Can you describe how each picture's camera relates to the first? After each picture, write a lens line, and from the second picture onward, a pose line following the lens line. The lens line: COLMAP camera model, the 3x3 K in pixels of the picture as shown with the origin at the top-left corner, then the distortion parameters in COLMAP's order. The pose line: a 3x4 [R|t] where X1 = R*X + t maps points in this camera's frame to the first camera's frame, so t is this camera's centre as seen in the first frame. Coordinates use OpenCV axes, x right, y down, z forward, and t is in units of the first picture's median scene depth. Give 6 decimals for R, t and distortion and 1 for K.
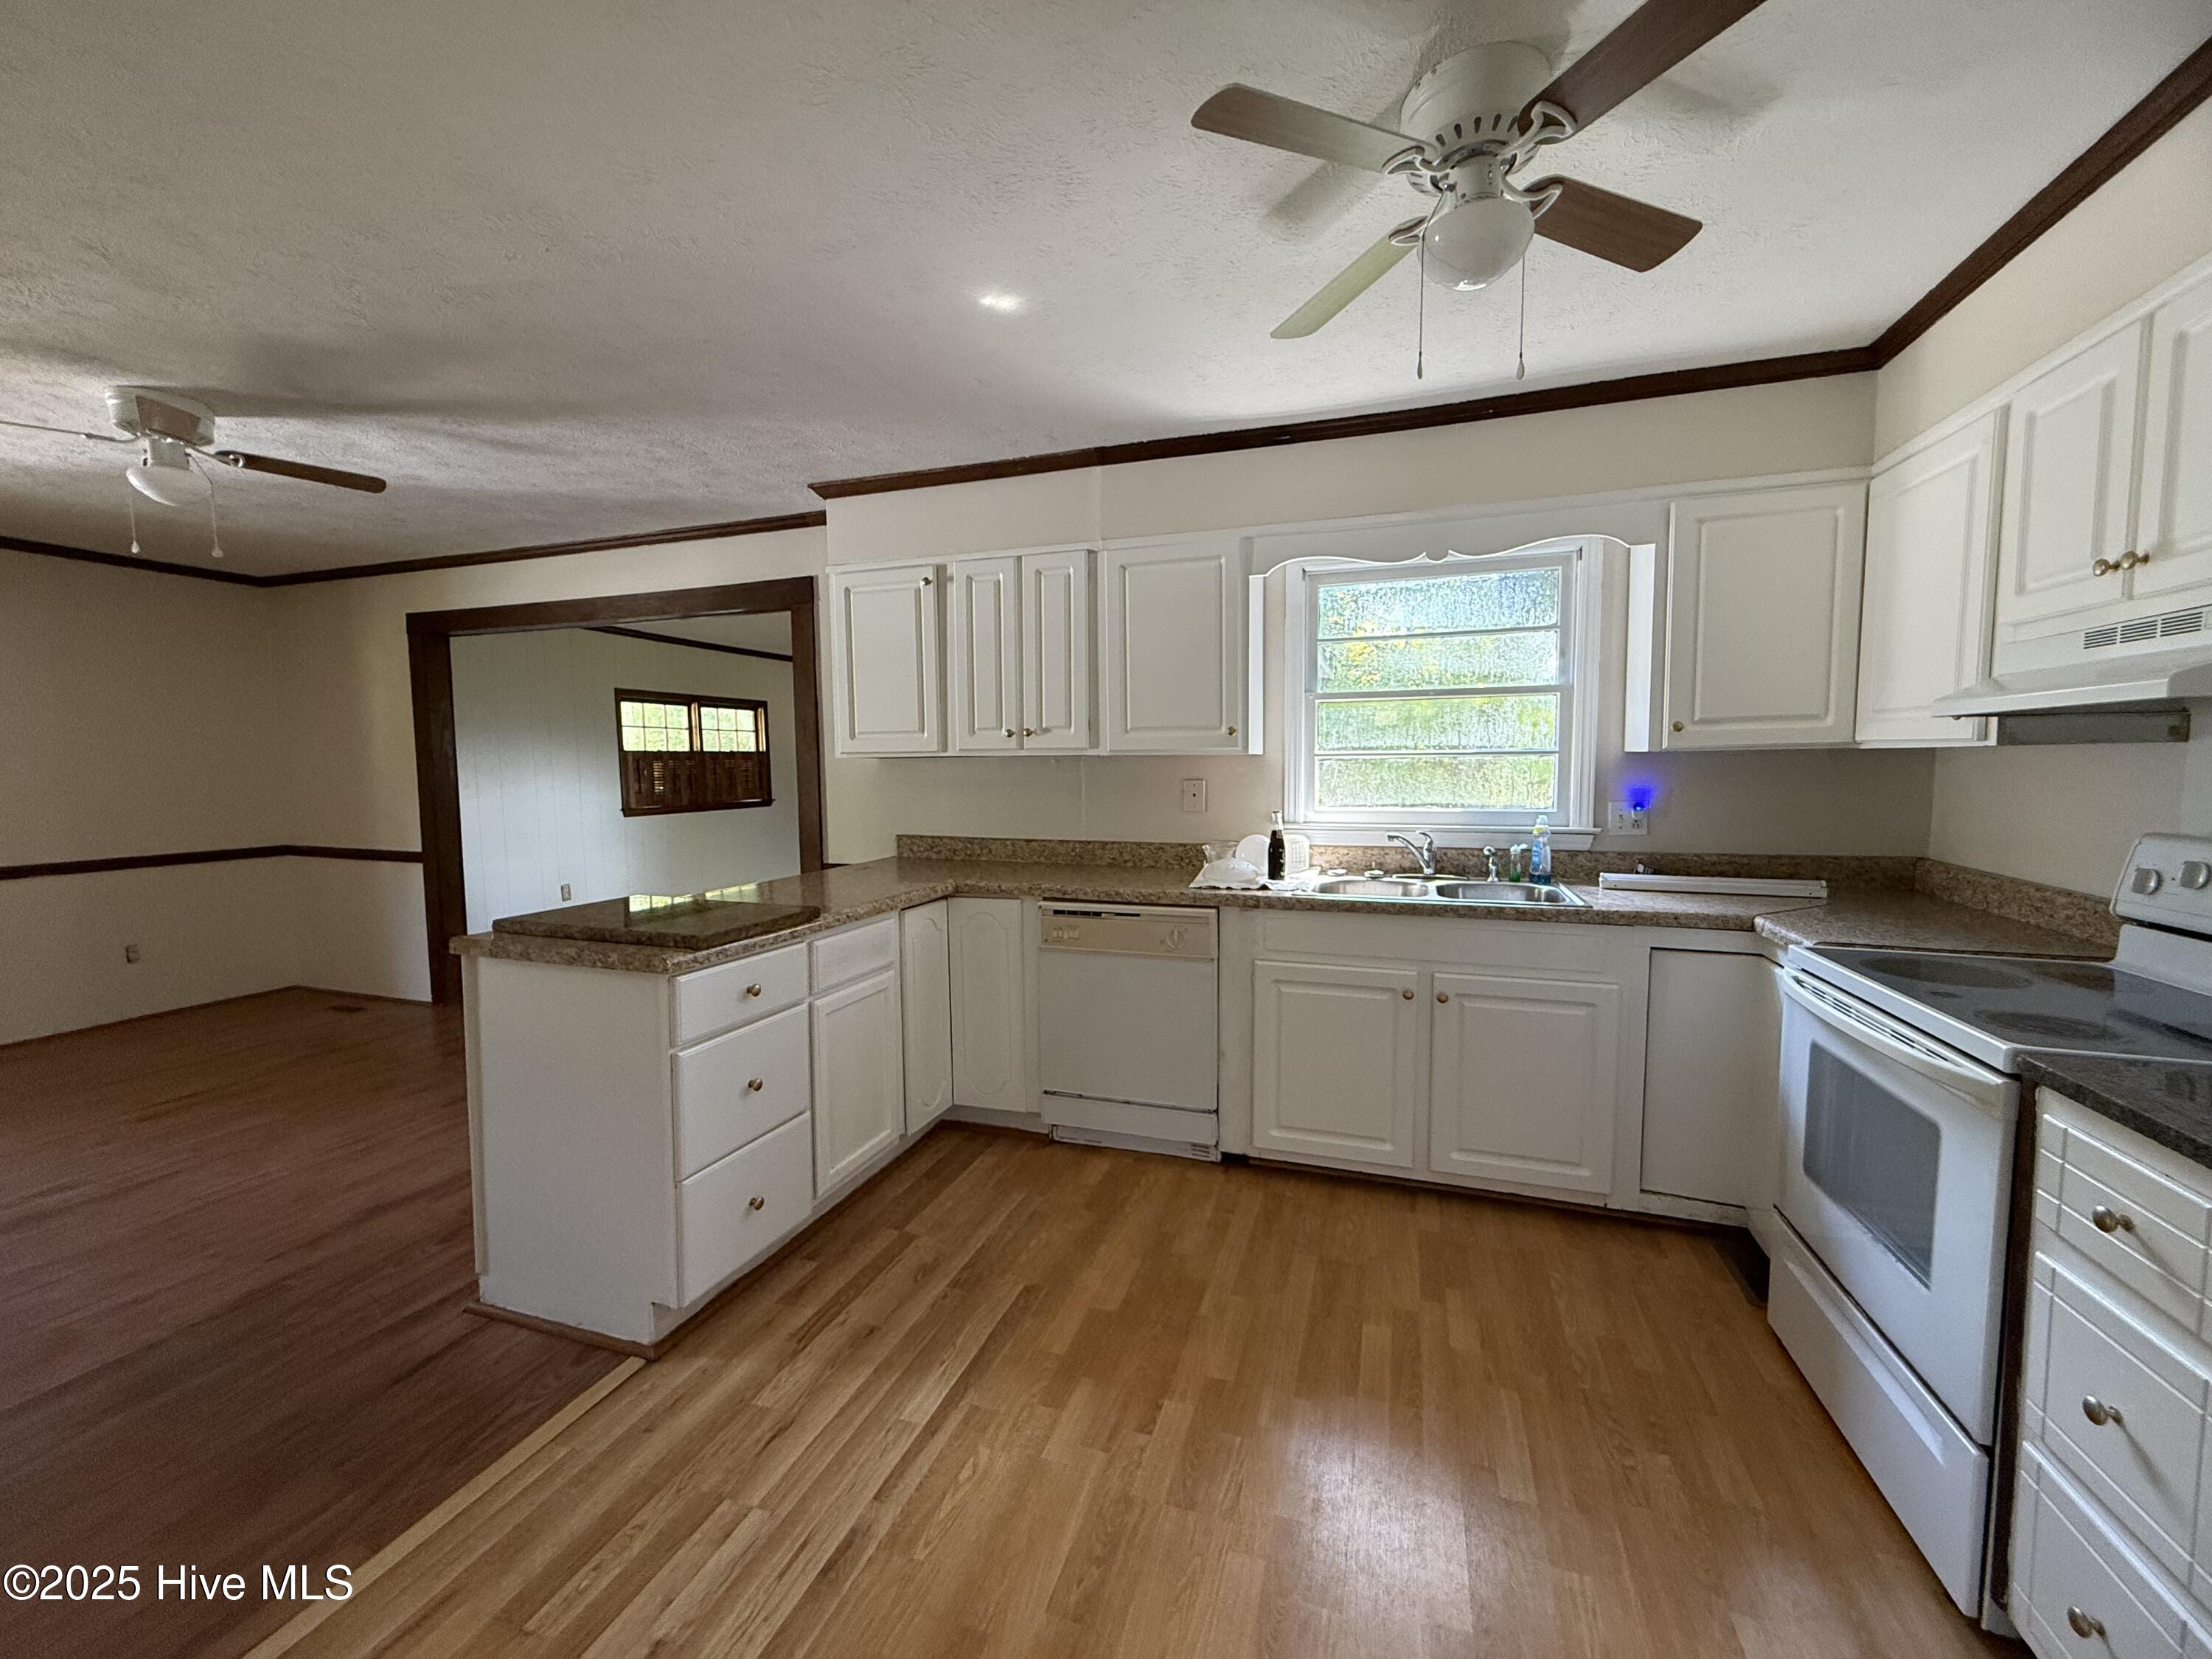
lens RADIAL K [[870.3, 0, 1106.0], [0, 870.3, 829.5], [0, 0, 1]] dist [-0.047365, 0.000016]
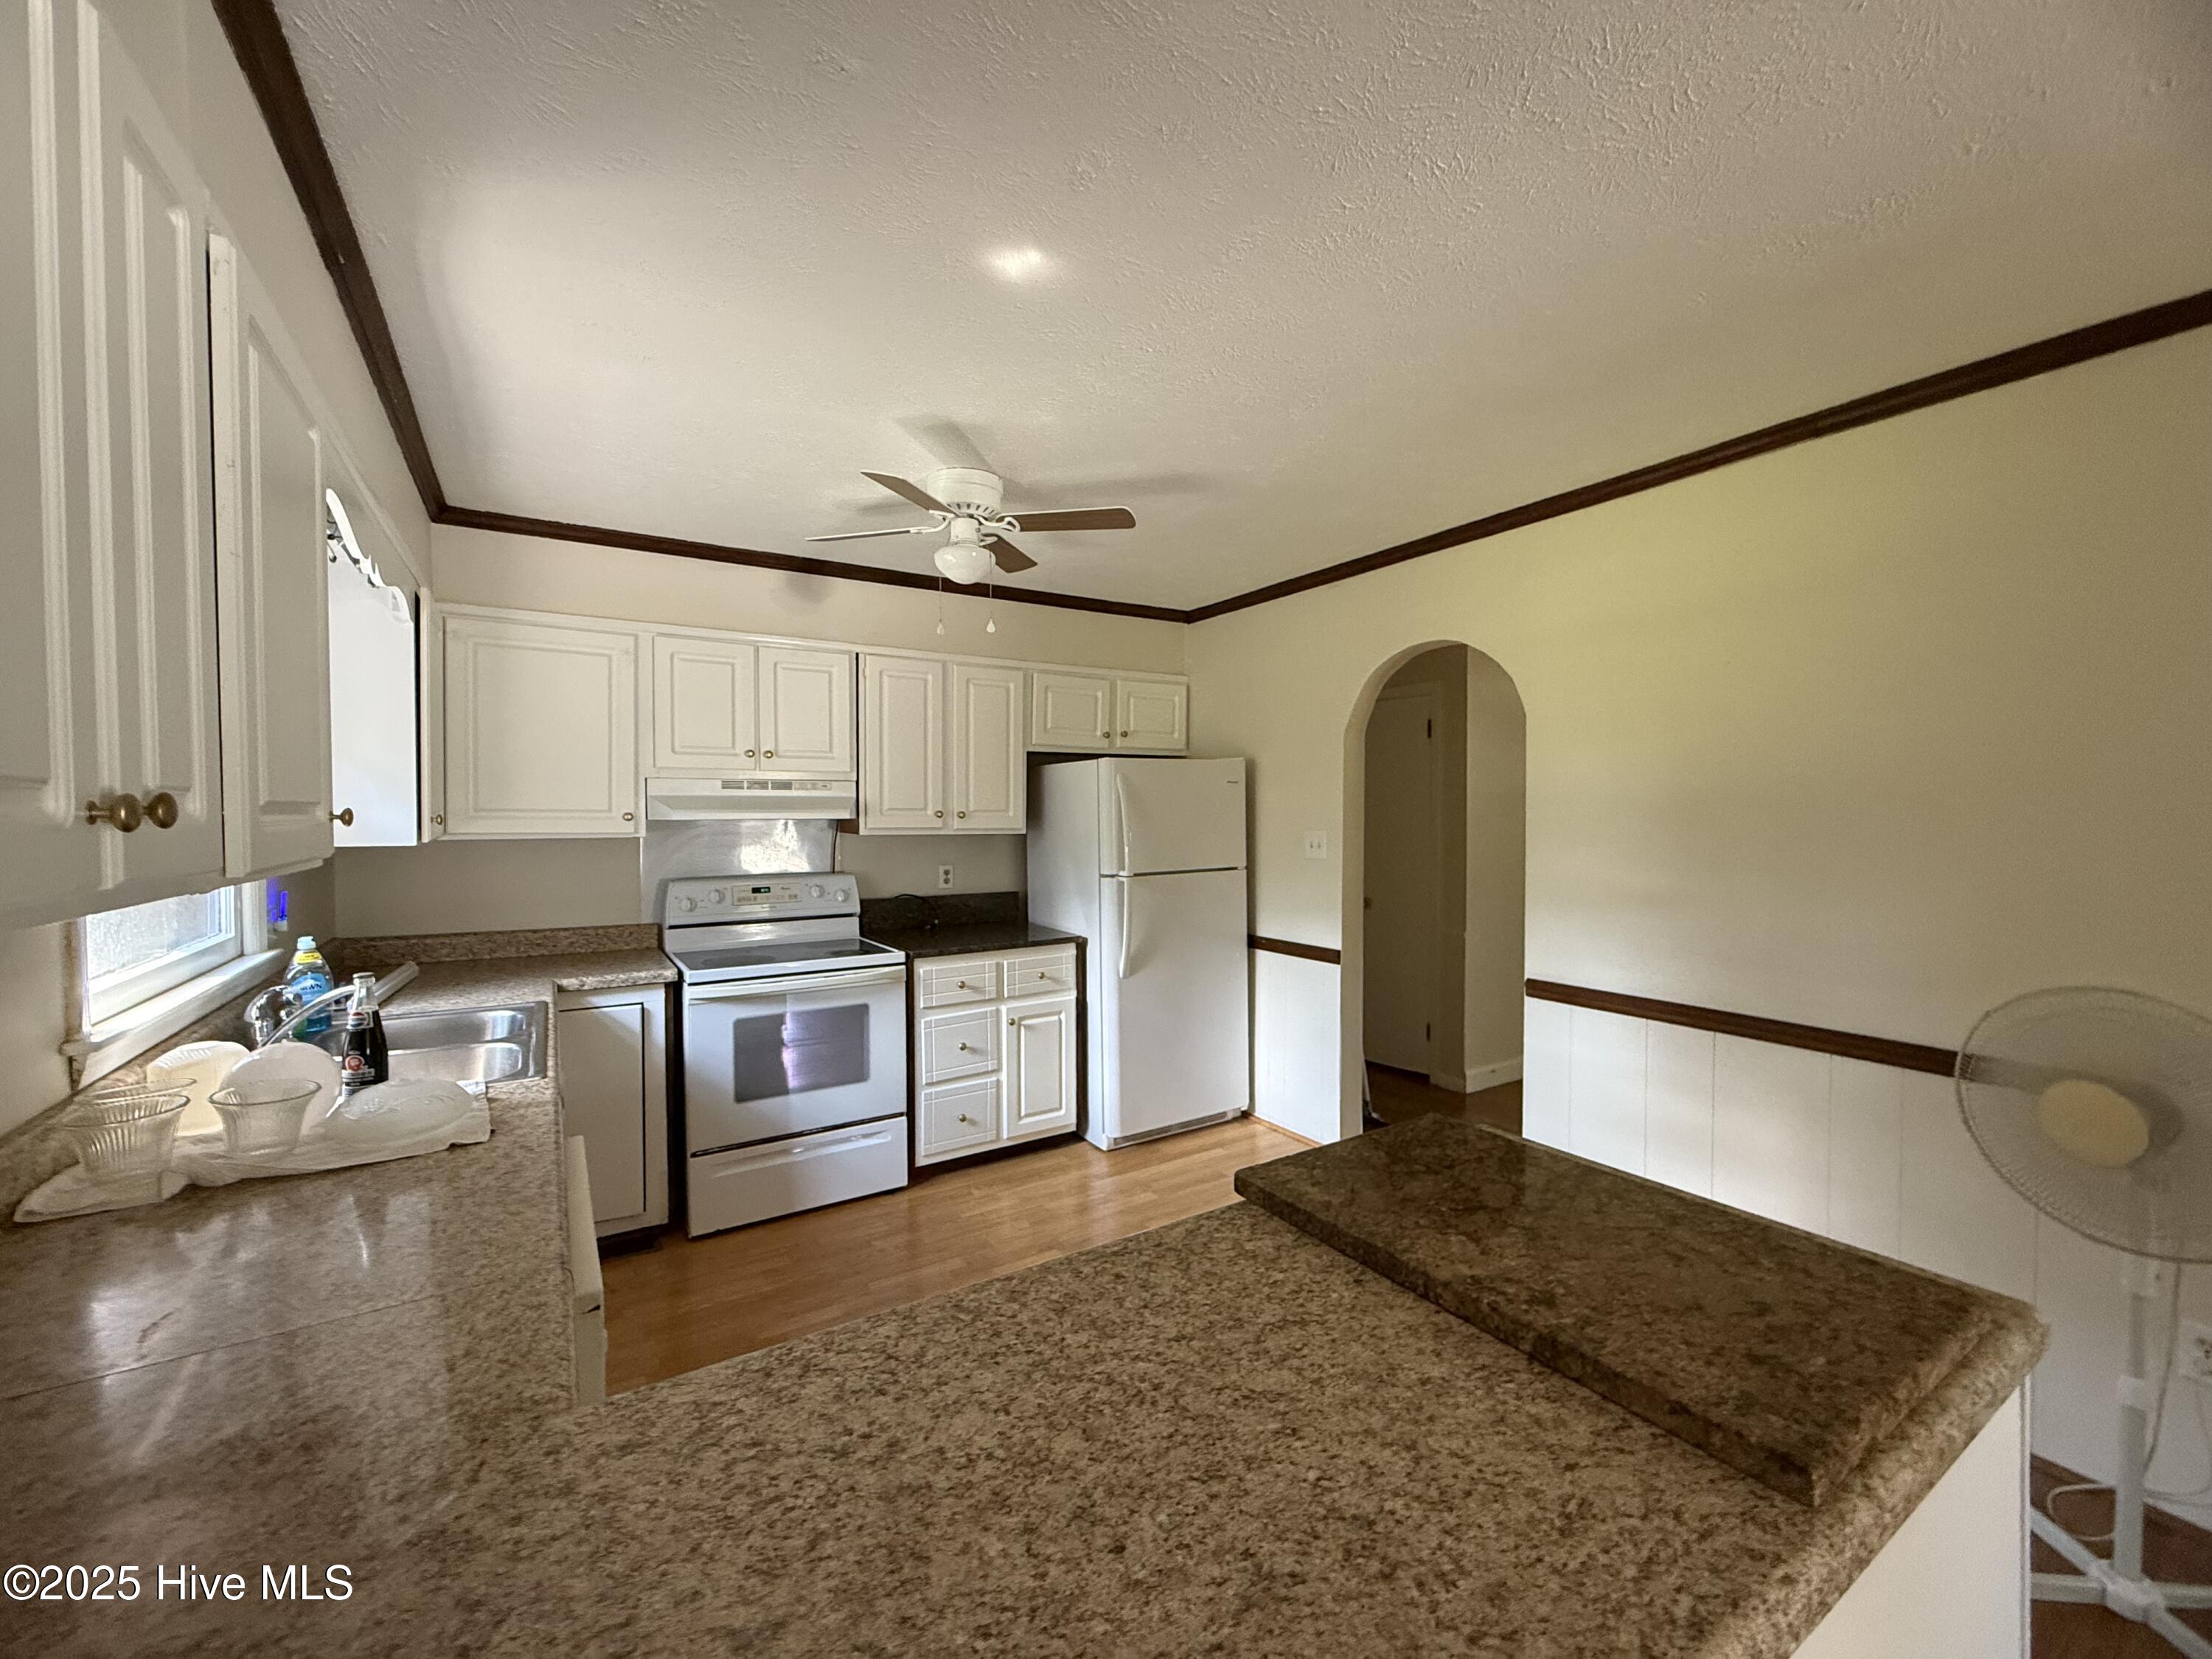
lens RADIAL K [[888.2, 0, 1106.0], [0, 888.2, 829.5], [0, 0, 1]] dist [-0.001394, -0.000039]
pose [[-0.782822, -0.003649, 0.622235, -0.549438], [0.054453, 0.995745, 0.074345, -0.142756], [-0.619859, 0.092081, -0.779292, 1.311187]]
